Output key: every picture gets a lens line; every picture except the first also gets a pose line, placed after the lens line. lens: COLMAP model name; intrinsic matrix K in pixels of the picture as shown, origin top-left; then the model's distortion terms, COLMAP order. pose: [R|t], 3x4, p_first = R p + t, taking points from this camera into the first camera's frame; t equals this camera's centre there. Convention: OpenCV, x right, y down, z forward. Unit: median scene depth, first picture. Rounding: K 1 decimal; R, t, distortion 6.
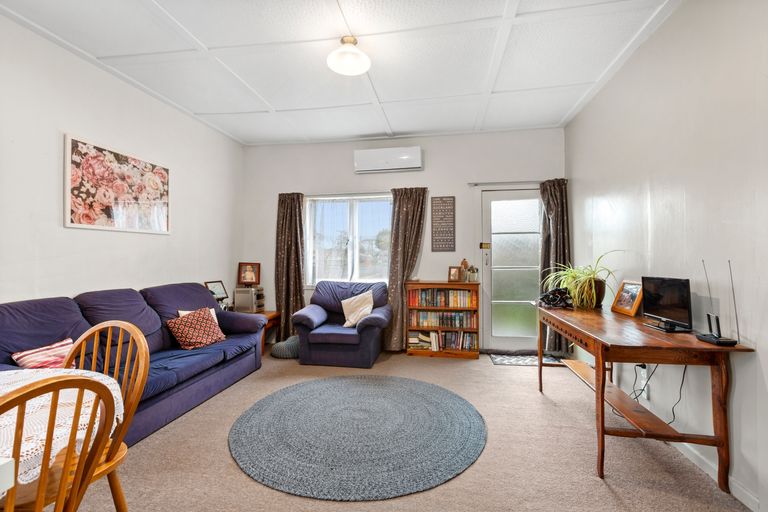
lens RADIAL K [[347.5, 0, 384.0], [0, 347.5, 256.0], [0, 0, 1]] dist [-0.000096, -0.000021]
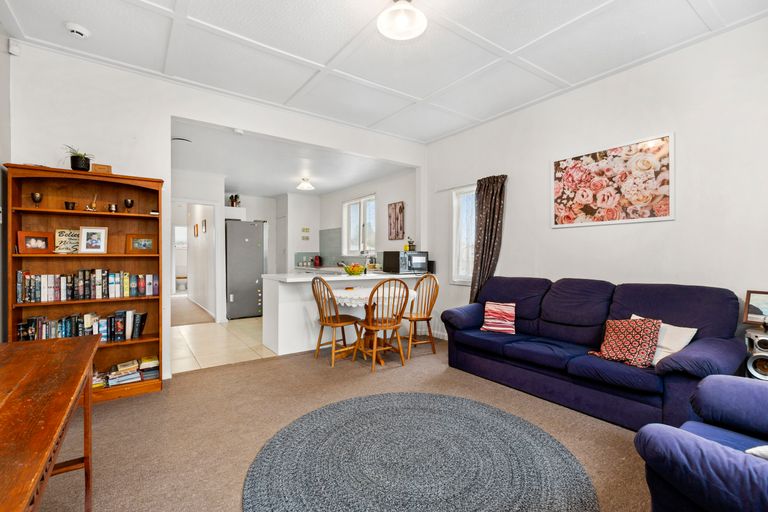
lens RADIAL K [[347.5, 0, 384.0], [0, 347.5, 256.0], [0, 0, 1]] dist [-0.000096, -0.000021]
pose [[-0.697854, 0.003109, -0.716233, 0.489024], [0.002810, 0.999995, 0.001603, 0.020172], [0.716235, -0.000894, -0.697859, 1.378532]]
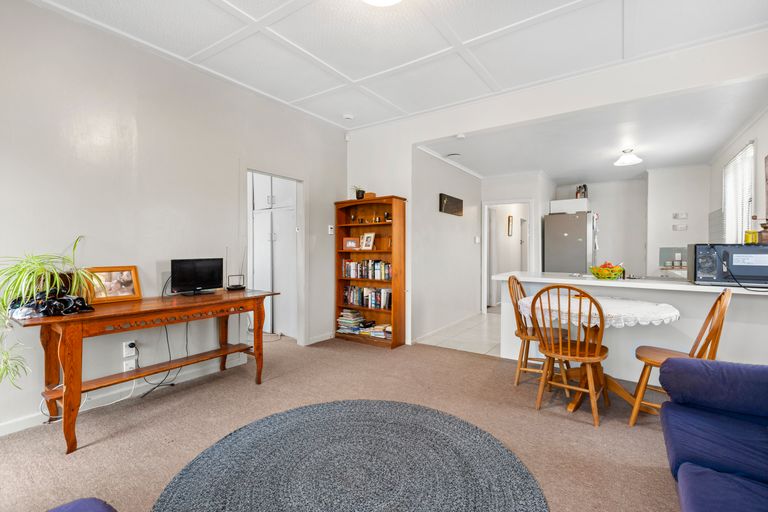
lens RADIAL K [[344.5, 0, 384.2], [0, 344.5, 250.2], [0, 0, 1]] dist [0.000322, 0.000070]
pose [[-0.906354, 0.002249, 0.422514, -0.374066], [-0.000868, 0.999974, -0.007184, 0.025433], [-0.422519, -0.006878, -0.906328, 1.471955]]
